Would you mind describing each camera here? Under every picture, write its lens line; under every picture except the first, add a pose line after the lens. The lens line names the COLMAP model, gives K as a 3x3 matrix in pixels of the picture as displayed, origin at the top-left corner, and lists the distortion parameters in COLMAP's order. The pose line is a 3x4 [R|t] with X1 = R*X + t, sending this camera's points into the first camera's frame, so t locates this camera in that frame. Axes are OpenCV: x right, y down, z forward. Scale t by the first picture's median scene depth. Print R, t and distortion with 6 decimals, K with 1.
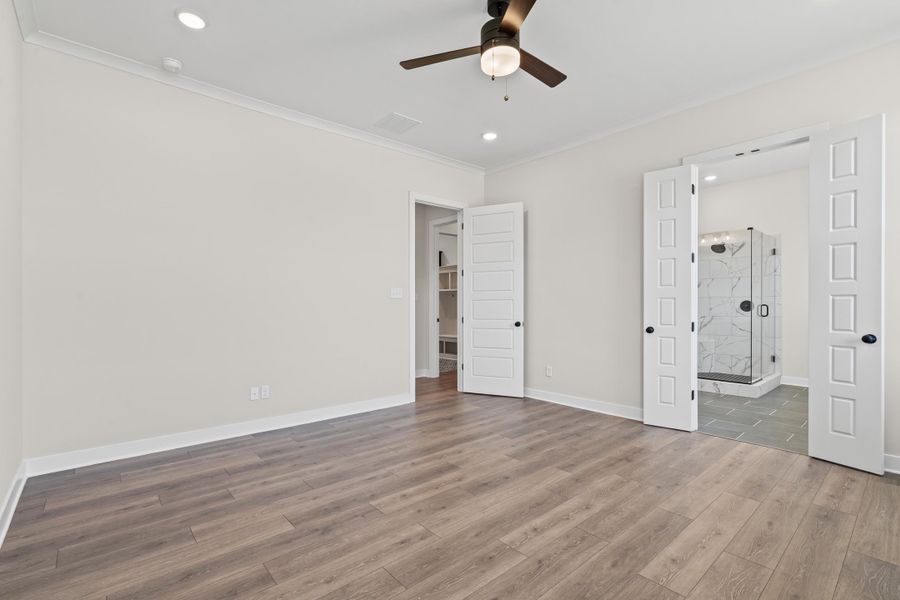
lens RADIAL K [[413.9, 0, 445.5], [0, 413.9, 307.4], [0, 0, 1]] dist [0.010163, 0.000783]
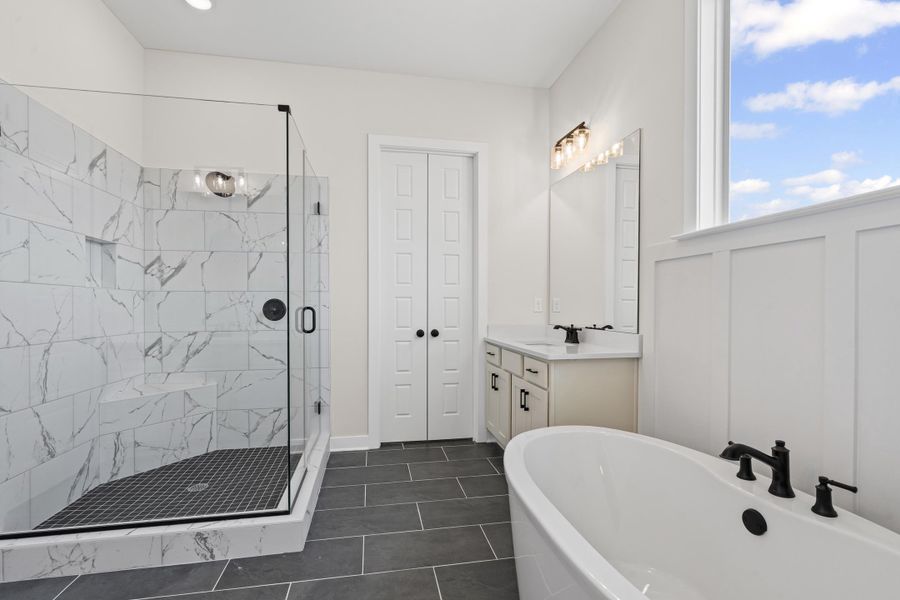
lens RADIAL K [[413.9, 0, 446.9], [0, 413.9, 309.1], [0, 0, 1]] dist [0.010163, 0.000783]
pose [[0.513141, -0.007237, 0.858274, 0.410894], [0.006921, 0.999967, 0.004295, -0.005053], [-0.858277, 0.003736, 0.513174, 0.579218]]
